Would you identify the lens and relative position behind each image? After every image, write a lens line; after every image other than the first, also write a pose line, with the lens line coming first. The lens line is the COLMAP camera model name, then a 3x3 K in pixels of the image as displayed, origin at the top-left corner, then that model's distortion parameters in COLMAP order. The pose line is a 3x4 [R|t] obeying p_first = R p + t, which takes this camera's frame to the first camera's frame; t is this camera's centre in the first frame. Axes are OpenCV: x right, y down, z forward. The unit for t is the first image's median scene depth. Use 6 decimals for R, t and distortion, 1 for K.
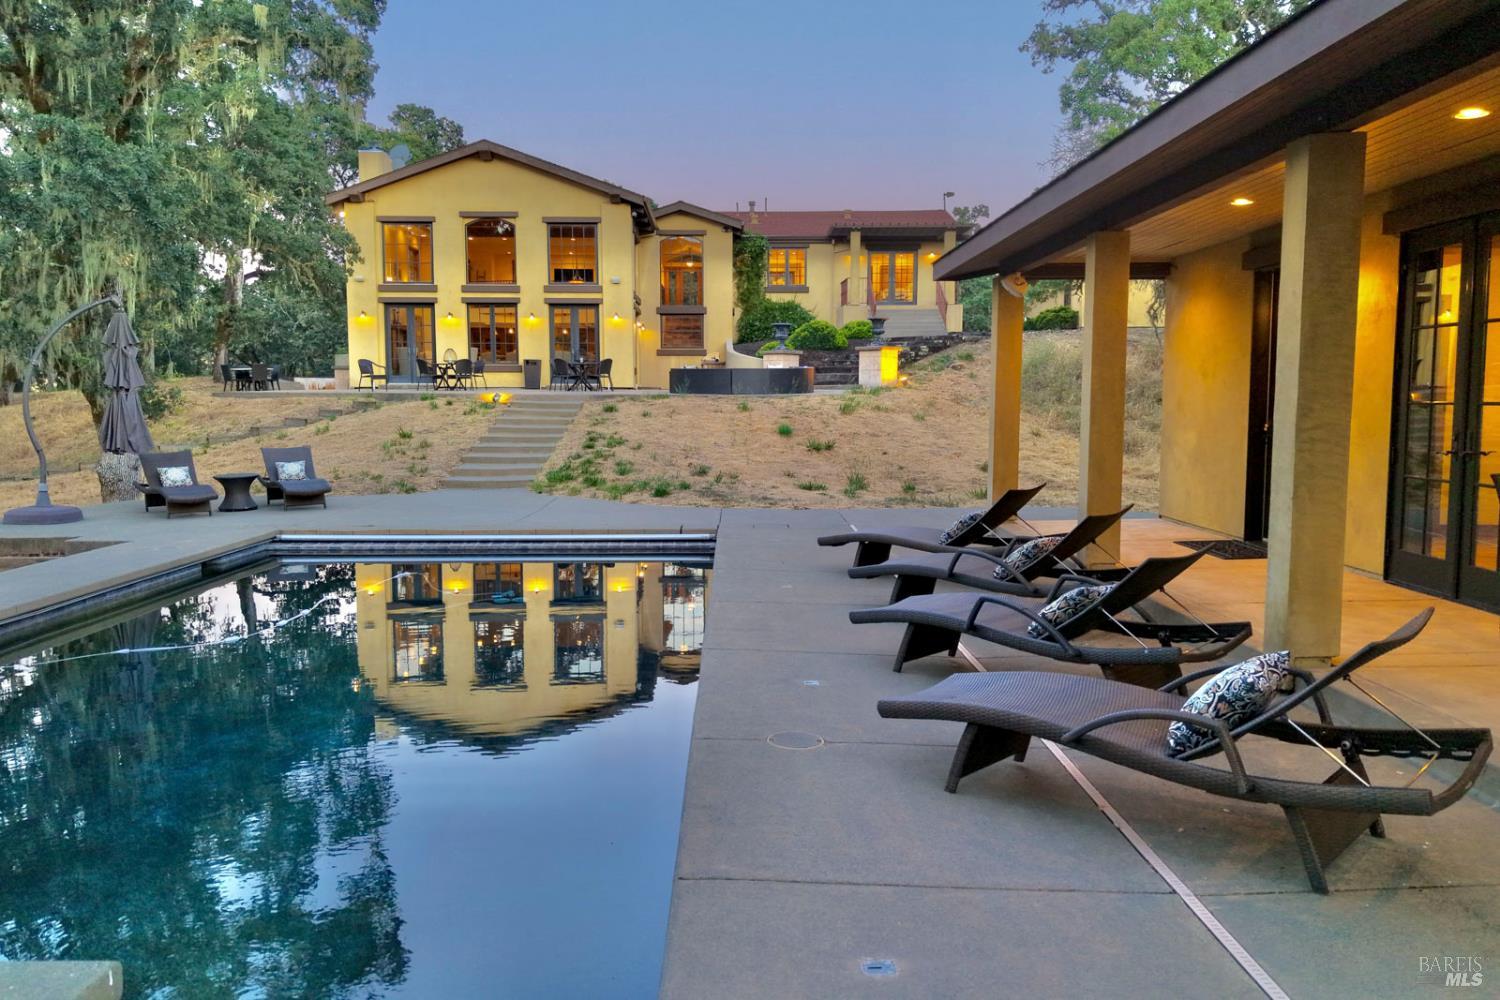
lens RADIAL K [[1196.9, 0, 746.4], [0, 1196.9, 493.6], [0, 0, 1]] dist [0.065728, -0.066146]
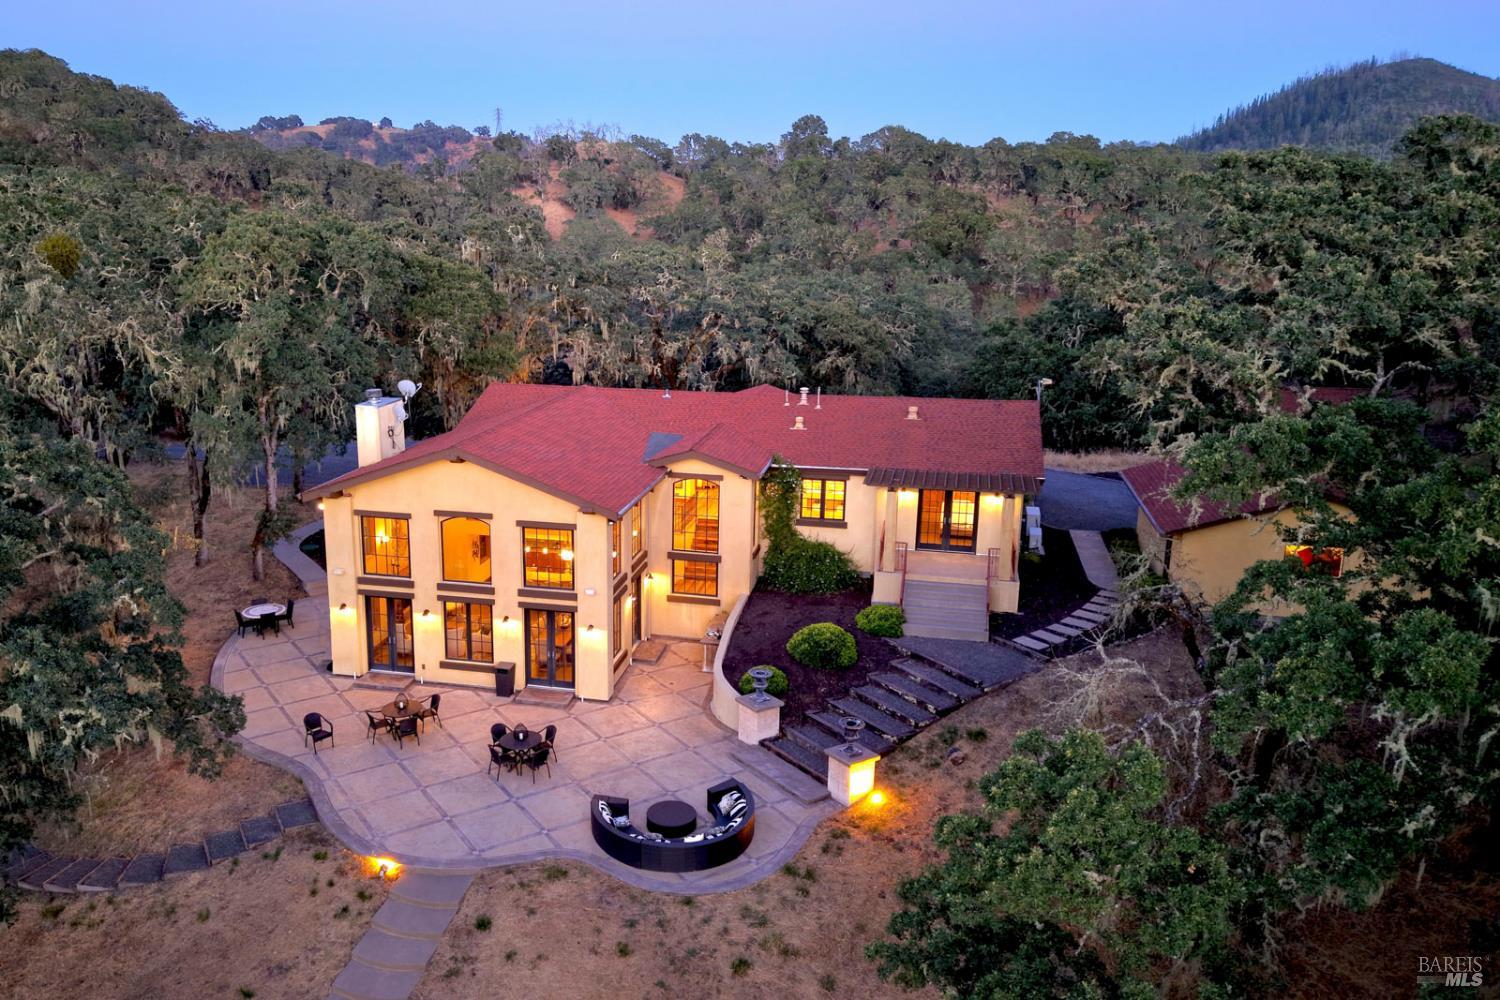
lens RADIAL K [[1196.9, 0, 626.5], [0, 1196.9, 532.2], [0, 0, 1]] dist [0.065728, -0.066146]
pose [[0.964754, 0.067557, -0.254333, 0.155273], [-0.024792, 0.985520, 0.167737, -0.400136], [0.261982, -0.155520, 0.952459, 0.153347]]
